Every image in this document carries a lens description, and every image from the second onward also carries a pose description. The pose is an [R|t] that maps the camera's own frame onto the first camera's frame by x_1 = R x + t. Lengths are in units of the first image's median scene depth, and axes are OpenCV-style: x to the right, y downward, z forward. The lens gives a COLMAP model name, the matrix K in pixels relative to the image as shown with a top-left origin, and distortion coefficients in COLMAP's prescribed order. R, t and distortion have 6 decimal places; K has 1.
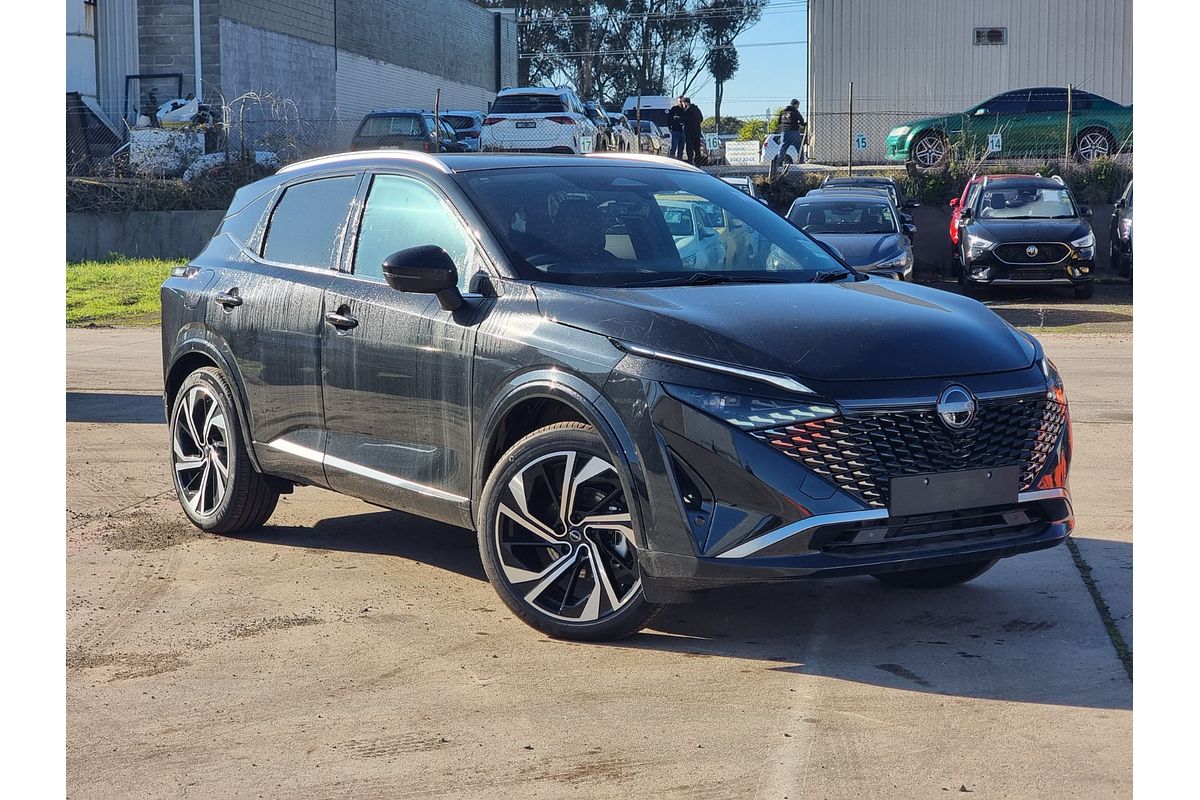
lens RADIAL K [[2484.3, 0, 598.6], [0, 2484.3, 402.0], [0, 0, 1]] dist [0.028658, 0.000000]
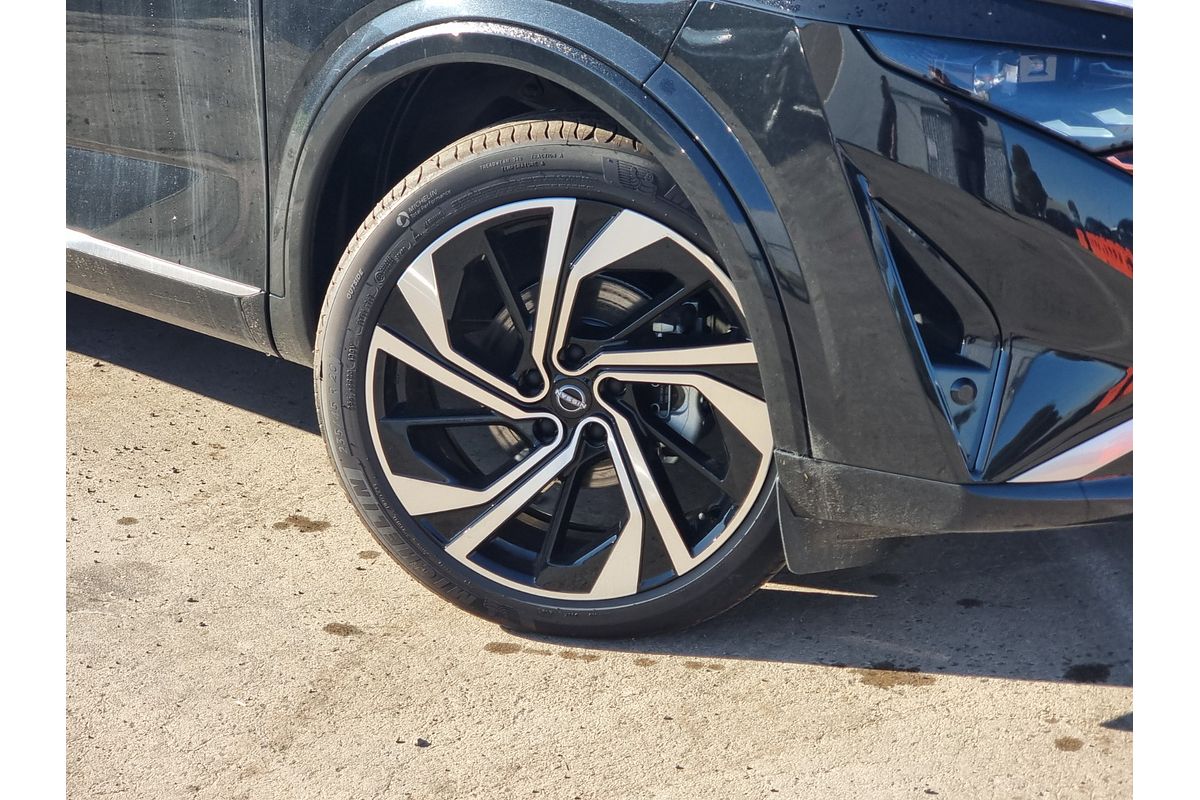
lens RADIAL K [[2548.3, 0, 599.7], [0, 2548.3, 398.3], [0, 0, 1]] dist [-0.117602, 0.000000]
pose [[0.980025, -0.077429, 0.183181, -0.081343], [0.039710, 0.978734, 0.201253, -0.030037], [-0.194868, -0.189959, 0.962259, 0.599083]]
